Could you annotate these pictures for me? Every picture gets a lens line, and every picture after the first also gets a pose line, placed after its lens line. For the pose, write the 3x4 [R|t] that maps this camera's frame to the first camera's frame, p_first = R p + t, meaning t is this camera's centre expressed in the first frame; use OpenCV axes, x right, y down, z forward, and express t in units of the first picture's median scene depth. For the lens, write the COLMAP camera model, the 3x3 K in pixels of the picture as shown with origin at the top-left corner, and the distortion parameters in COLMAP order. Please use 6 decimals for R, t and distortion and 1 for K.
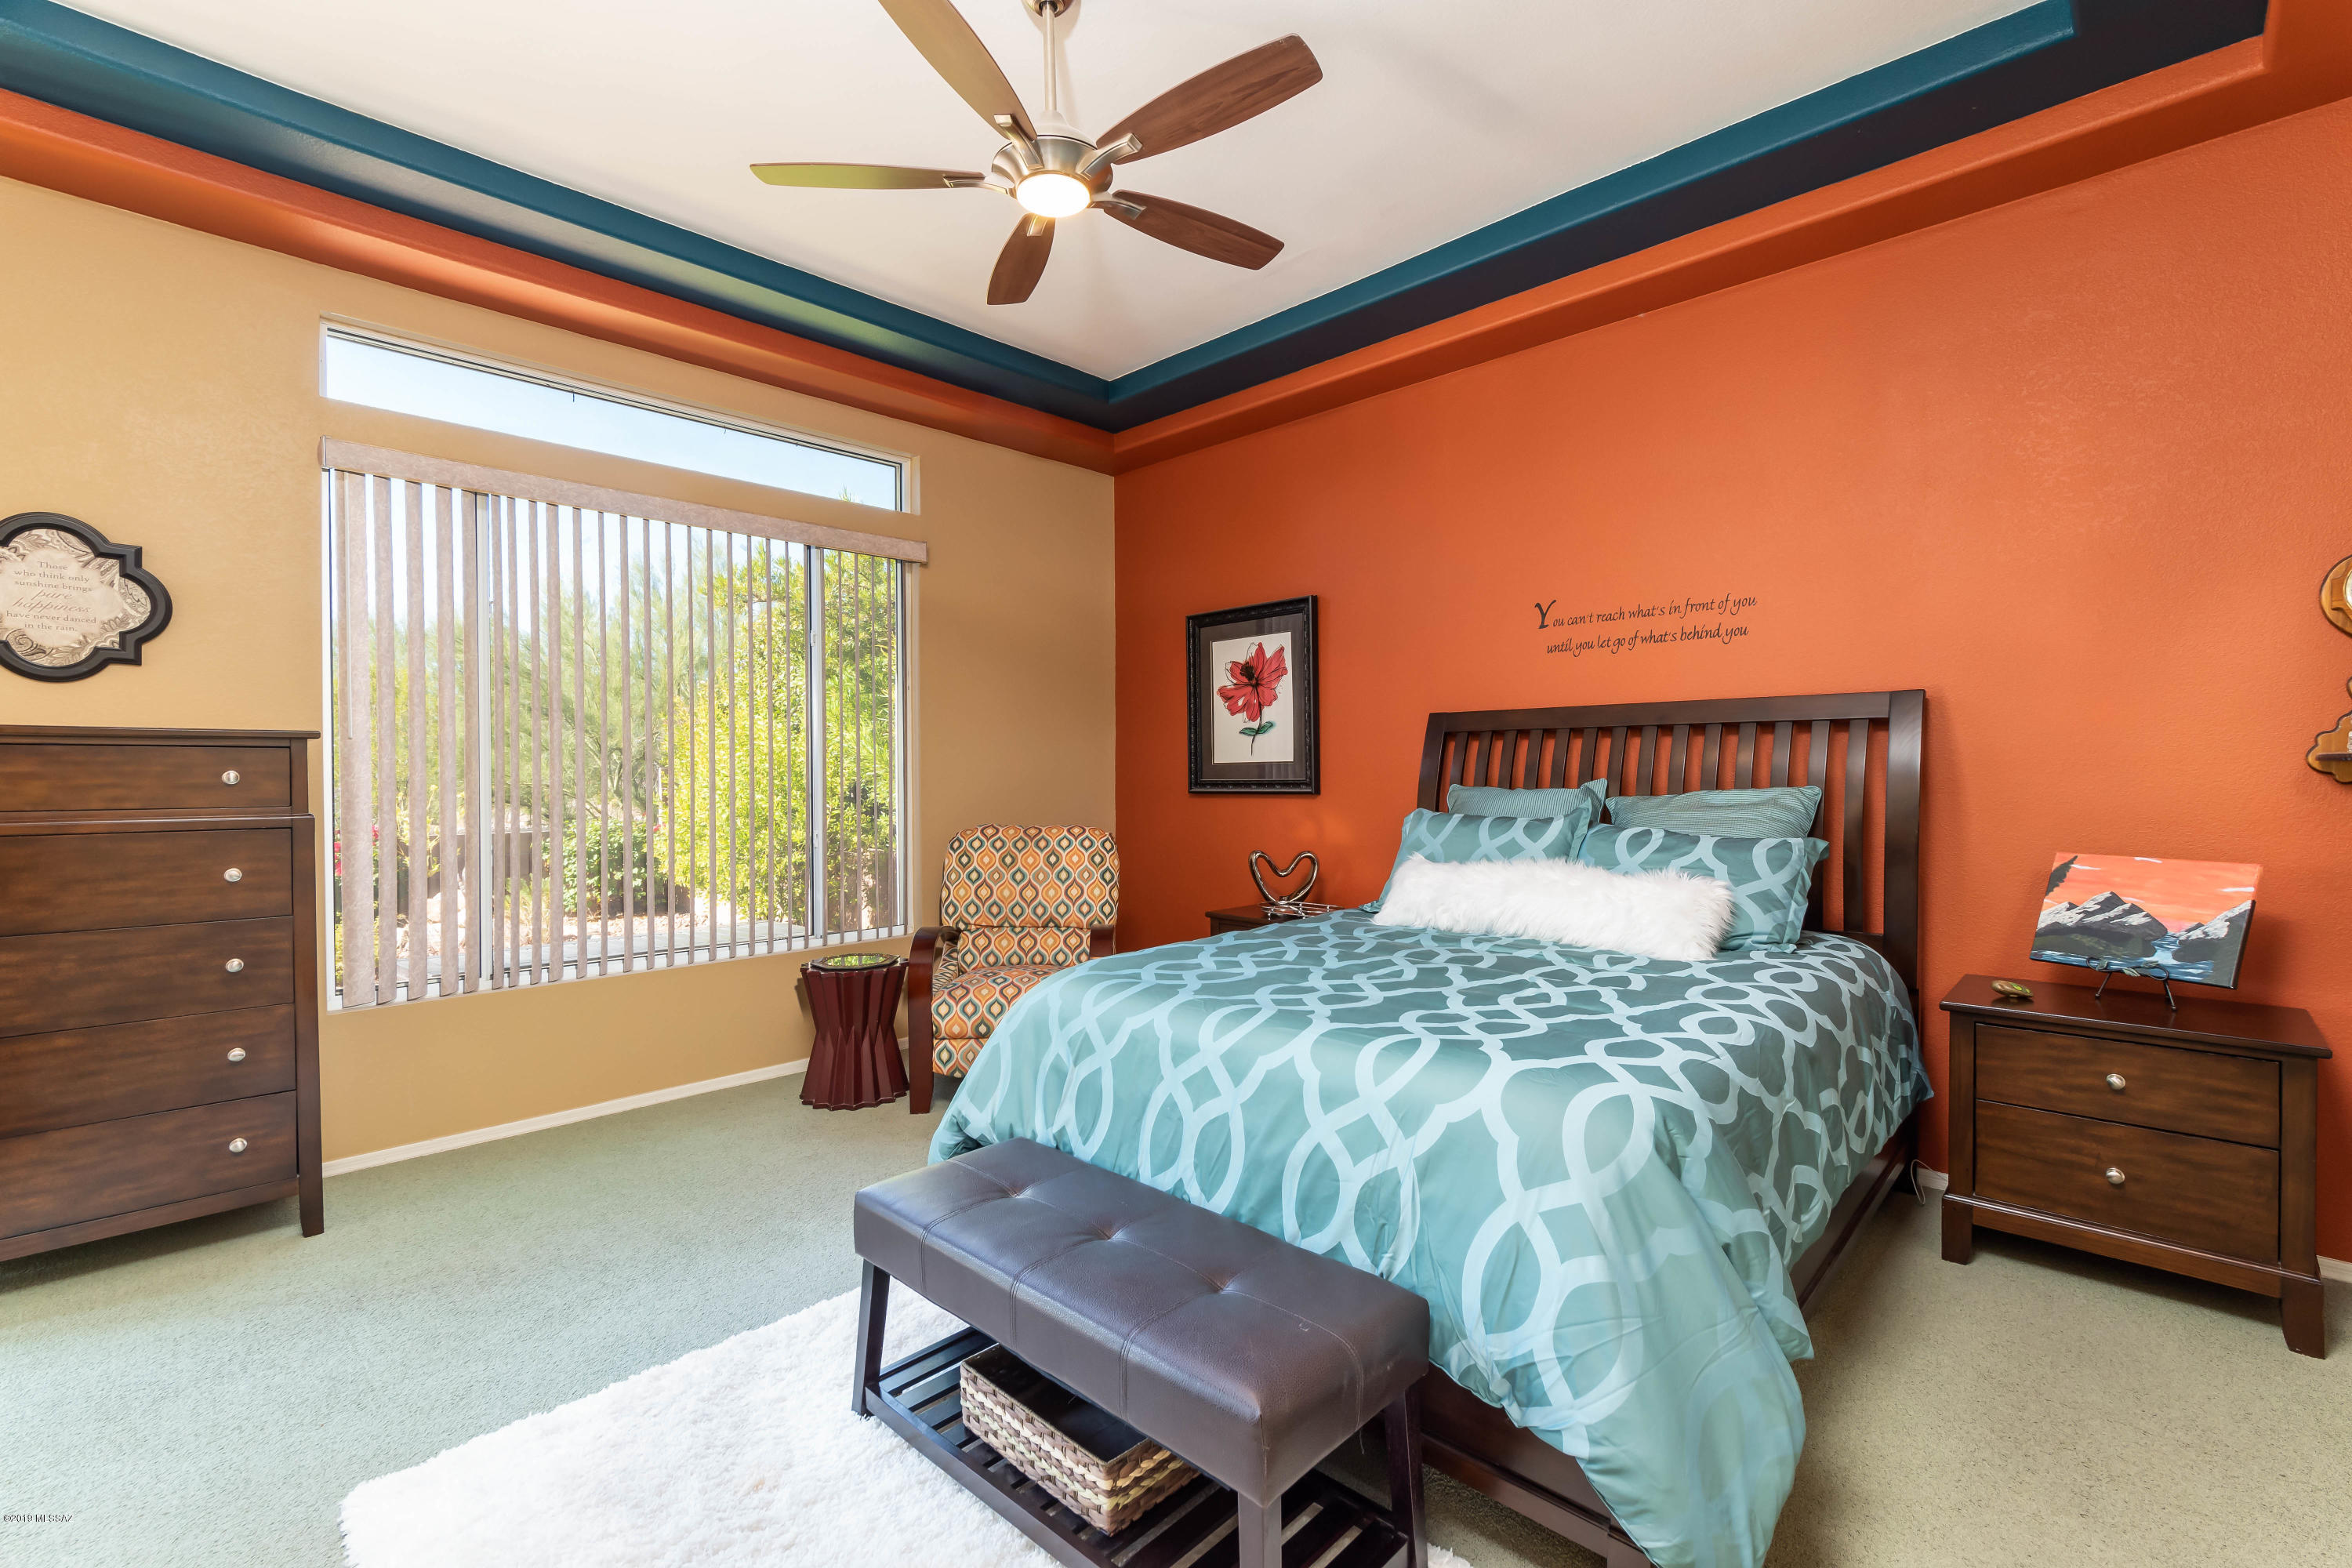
lens RADIAL K [[1025.9, 0, 1187.5], [0, 1025.9, 790.9], [0, 0, 1]] dist [-0.004831, 0.003909]
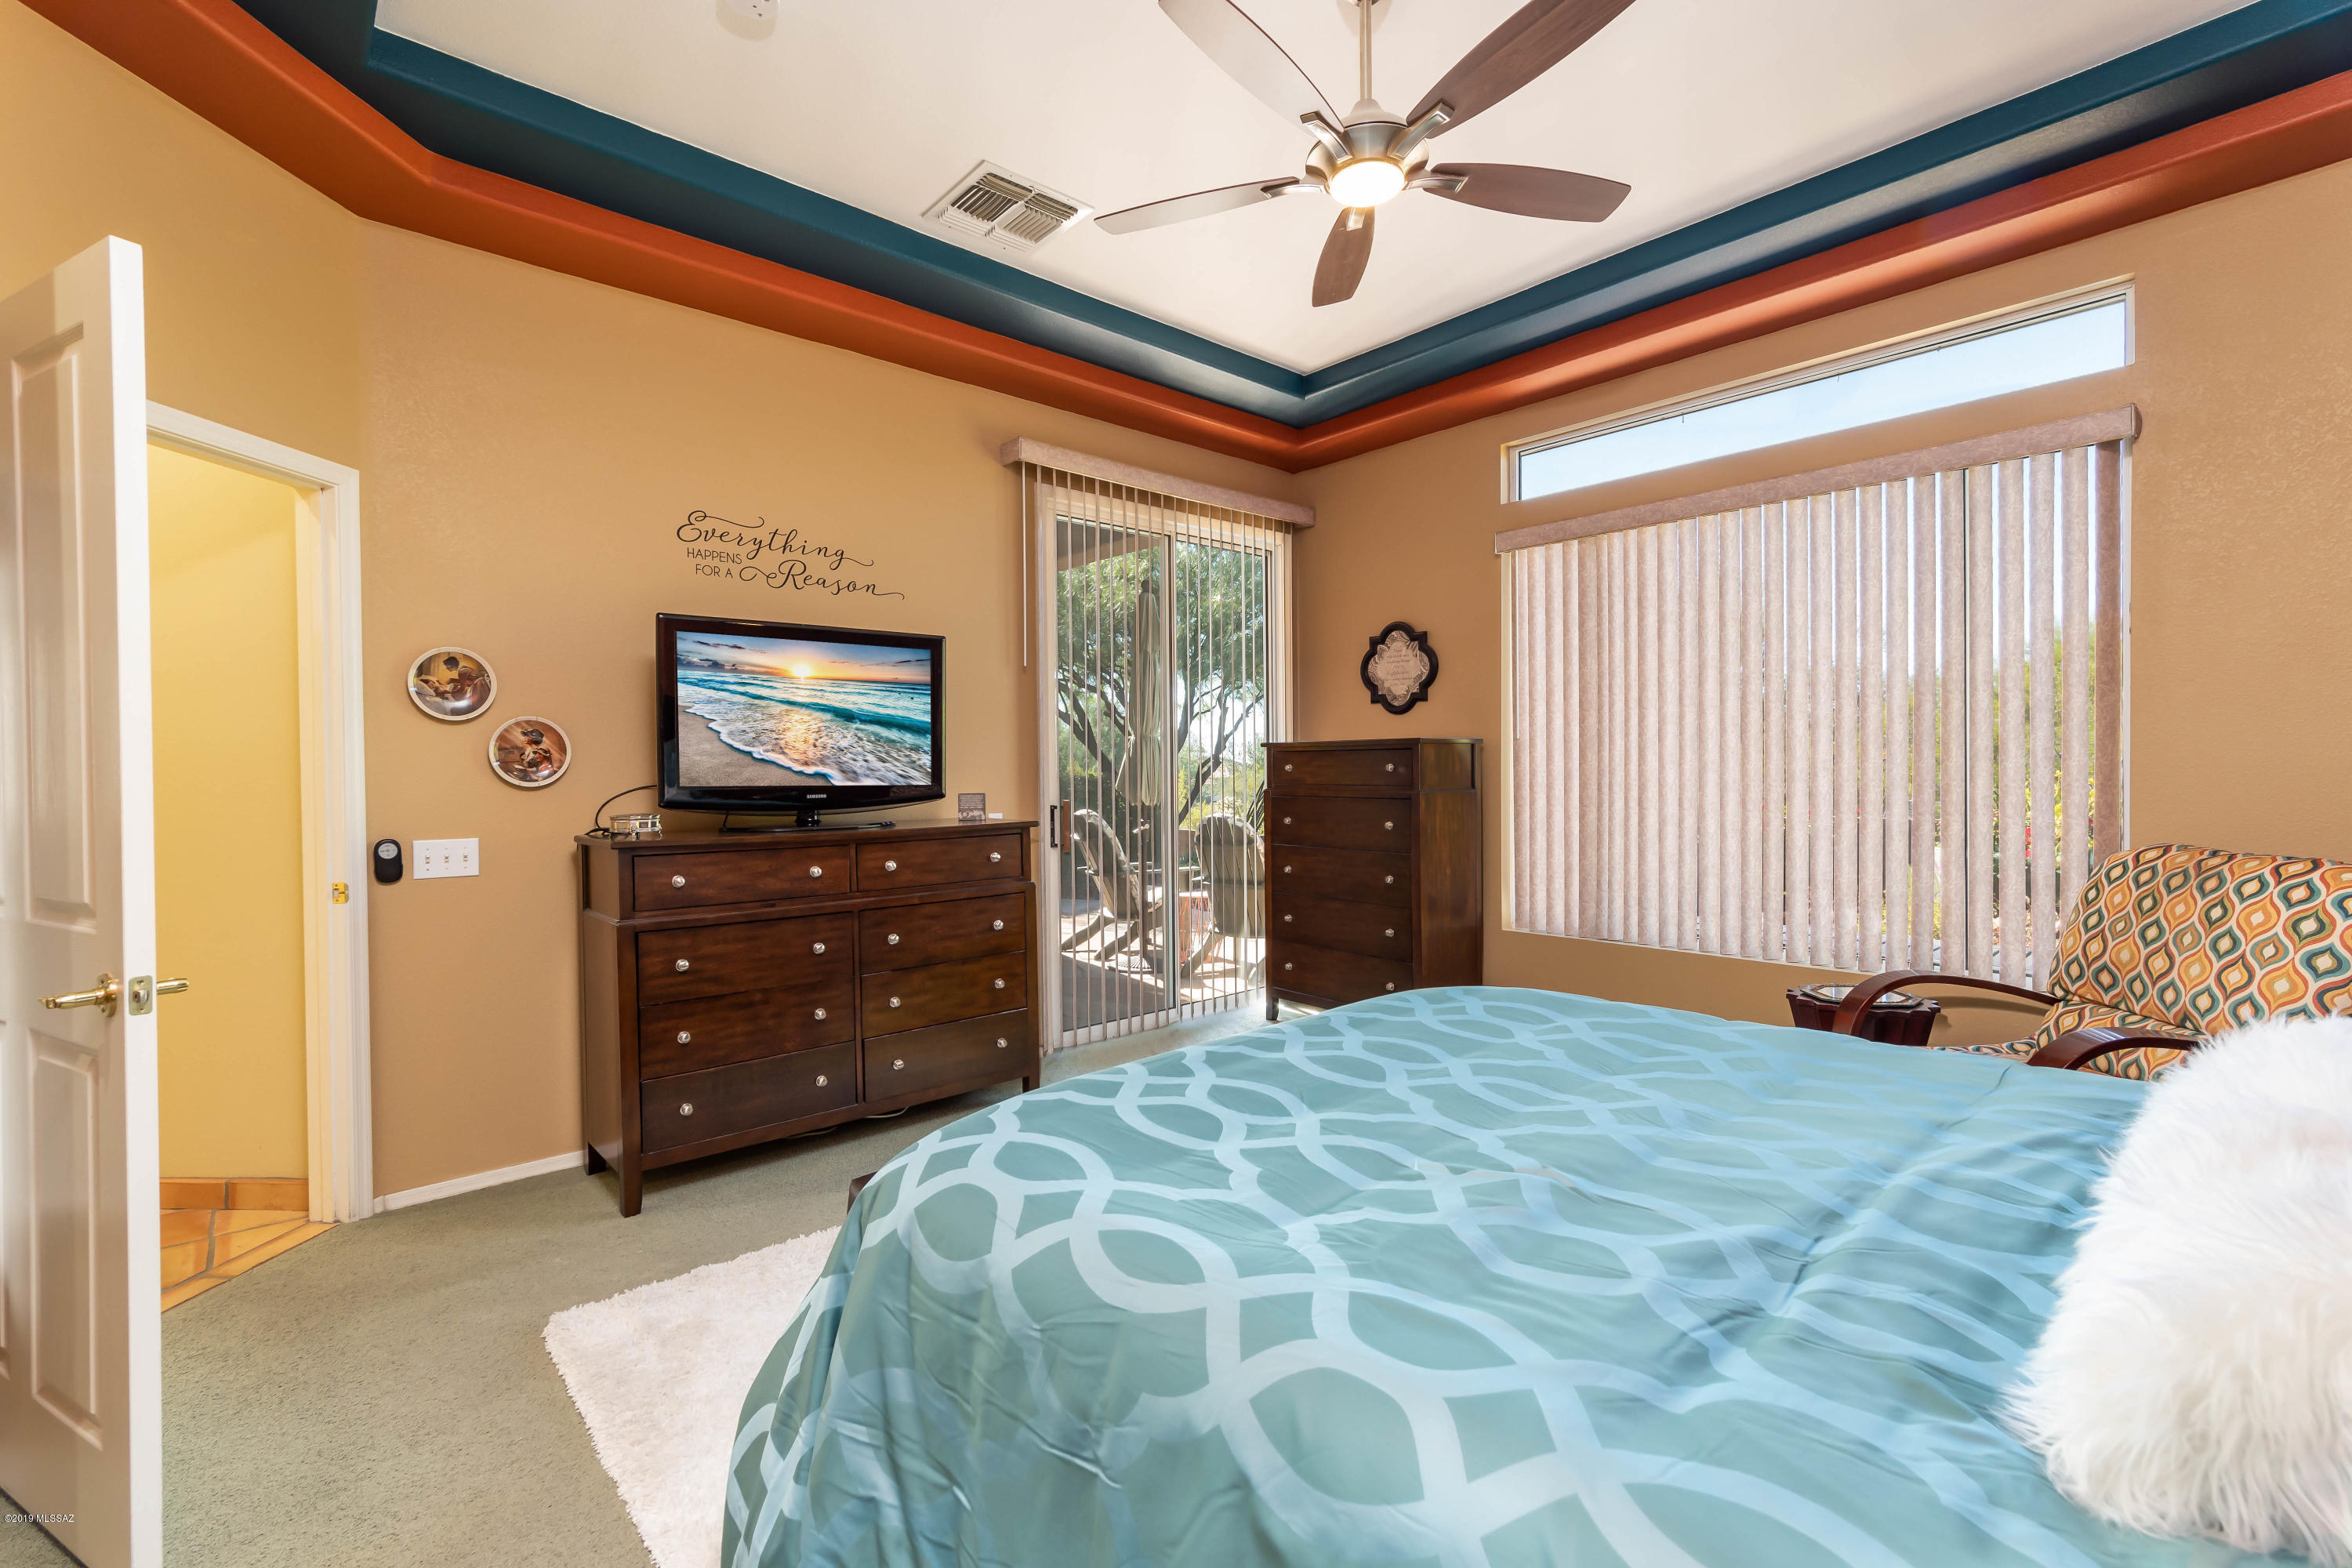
lens RADIAL K [[1025.9, 0, 1180.7], [0, 1025.9, 777.6], [0, 0, 1]] dist [-0.004831, 0.003909]
pose [[-0.069889, 0.014387, -0.997451, 0.474026], [-0.007864, 0.999857, 0.014973, -0.011716], [0.997524, 0.008890, -0.069766, 0.478716]]
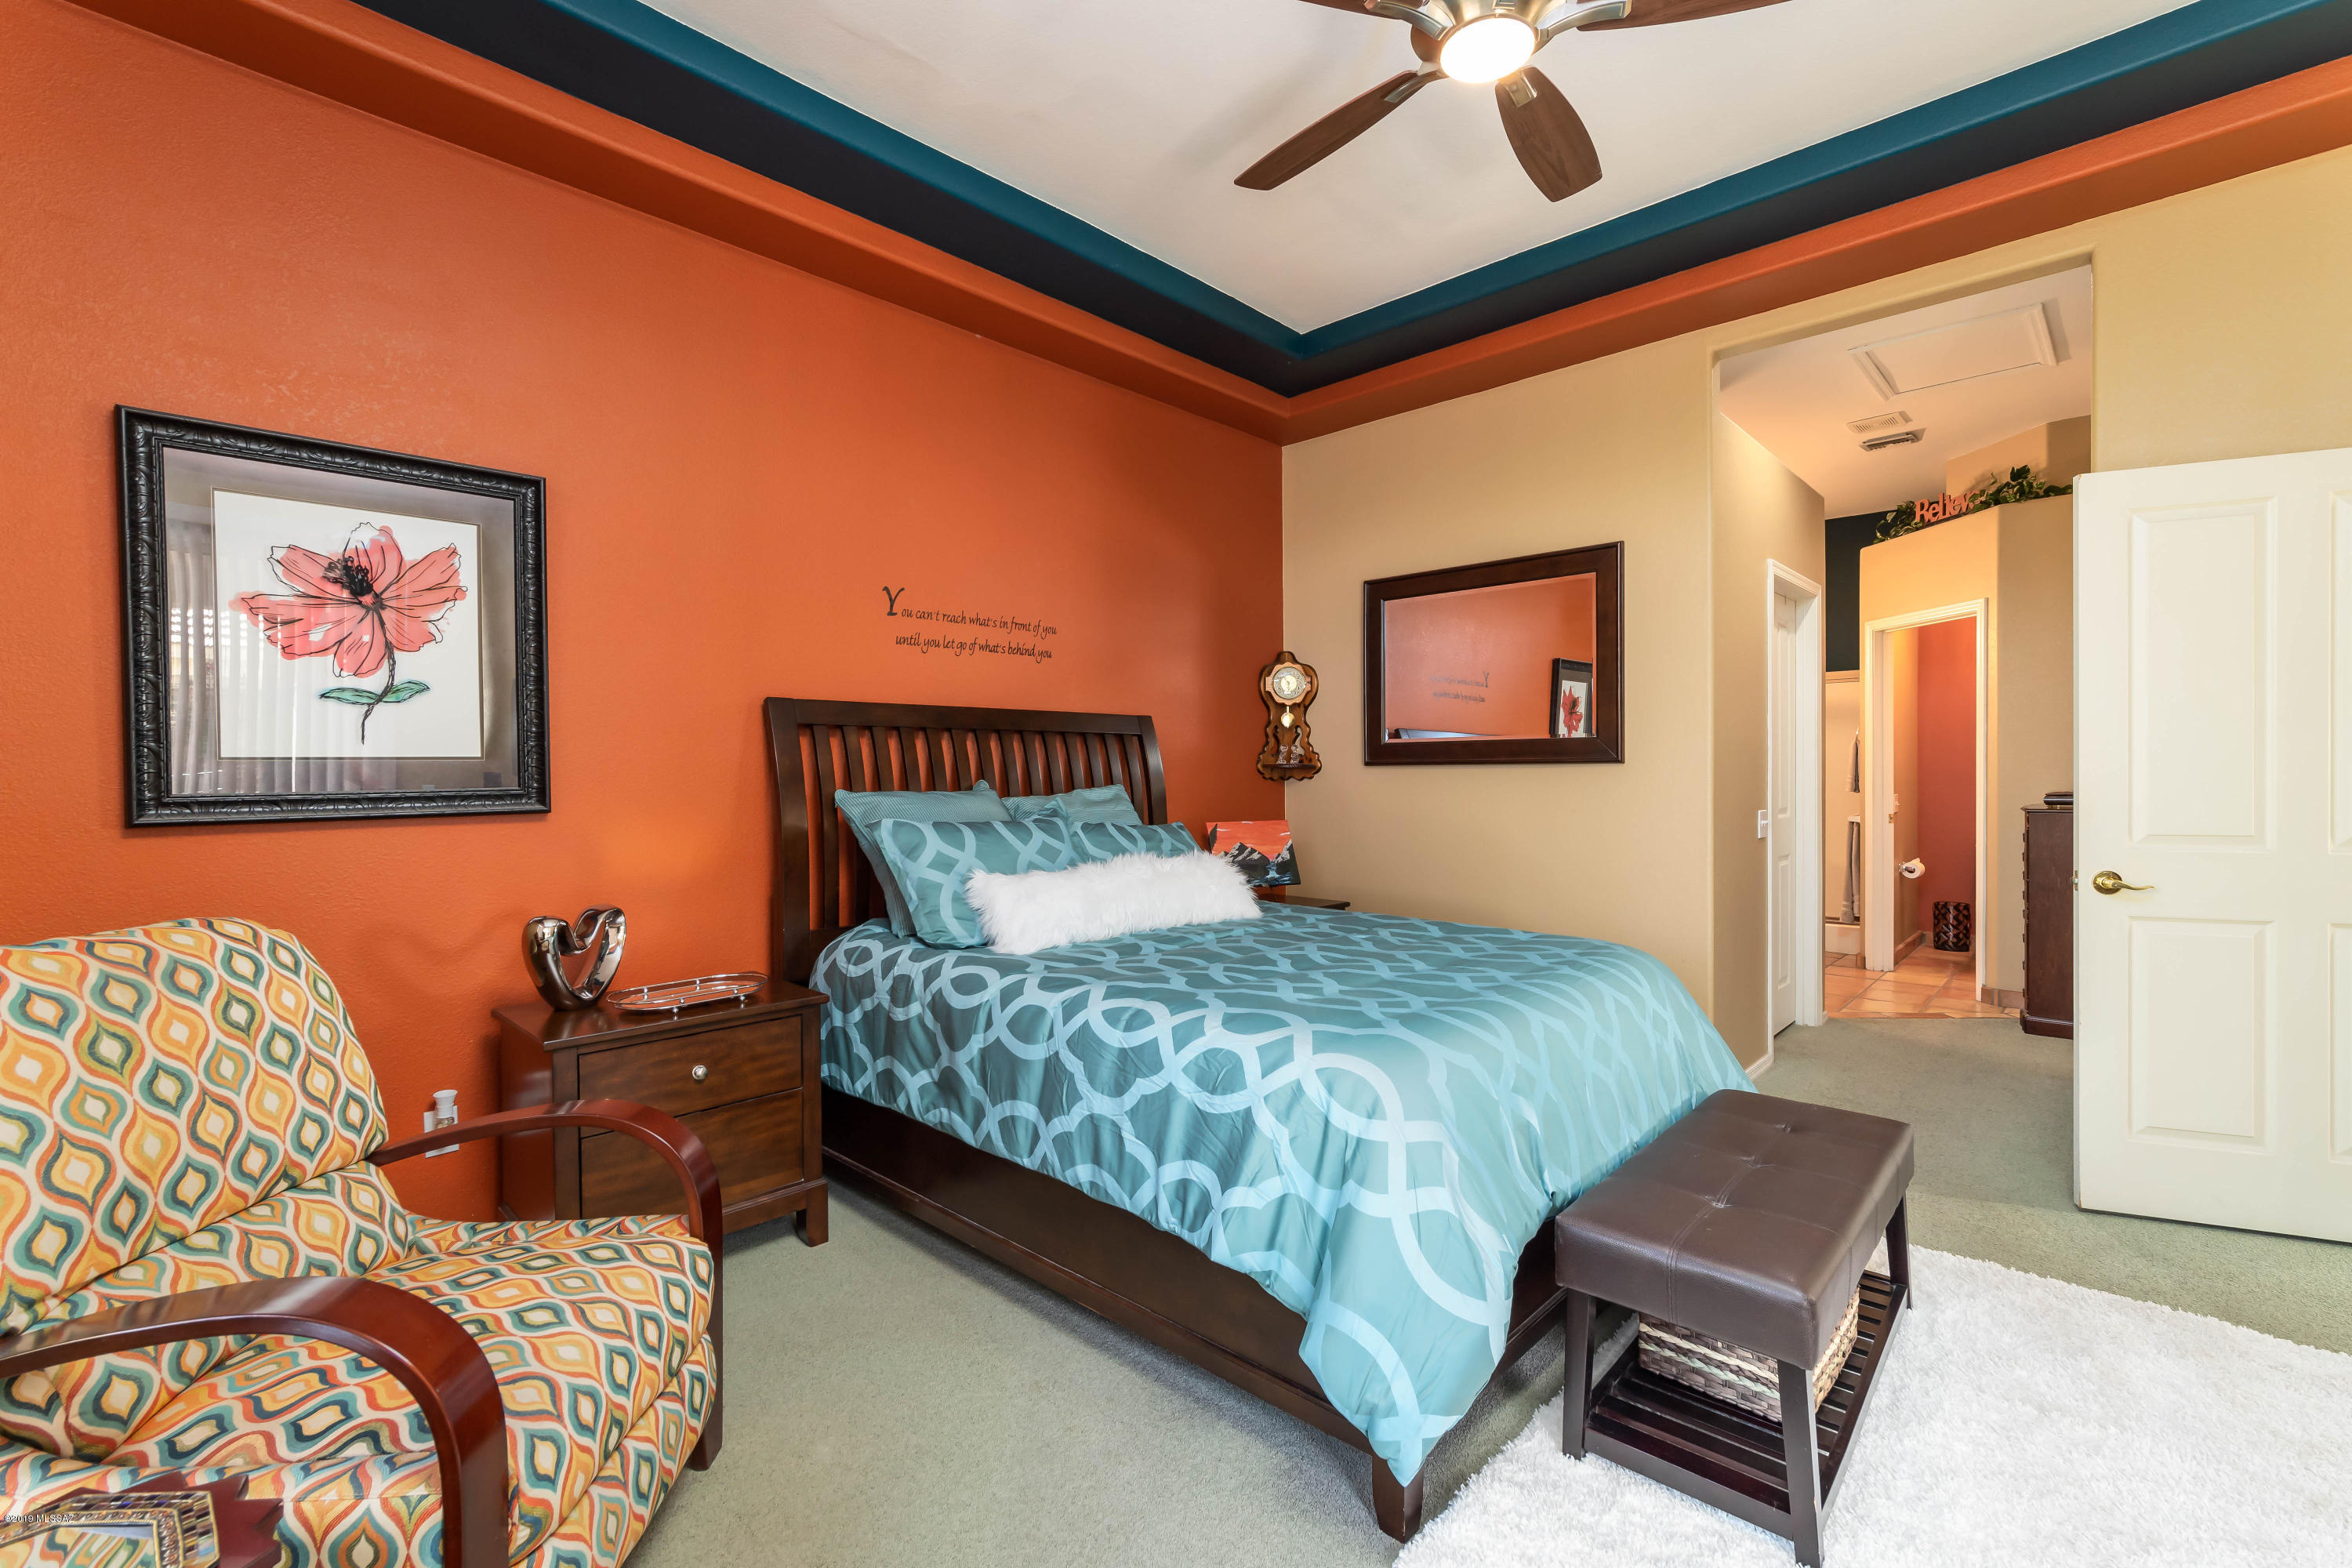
lens RADIAL K [[1025.9, 0, 1182.6], [0, 1025.9, 779.4], [0, 0, 1]] dist [-0.004831, 0.003909]
pose [[-0.011644, -0.000587, 0.999932, -0.503093], [0.027083, 0.999633, 0.000902, -0.007192], [-0.999565, 0.027092, -0.011623, 0.678306]]
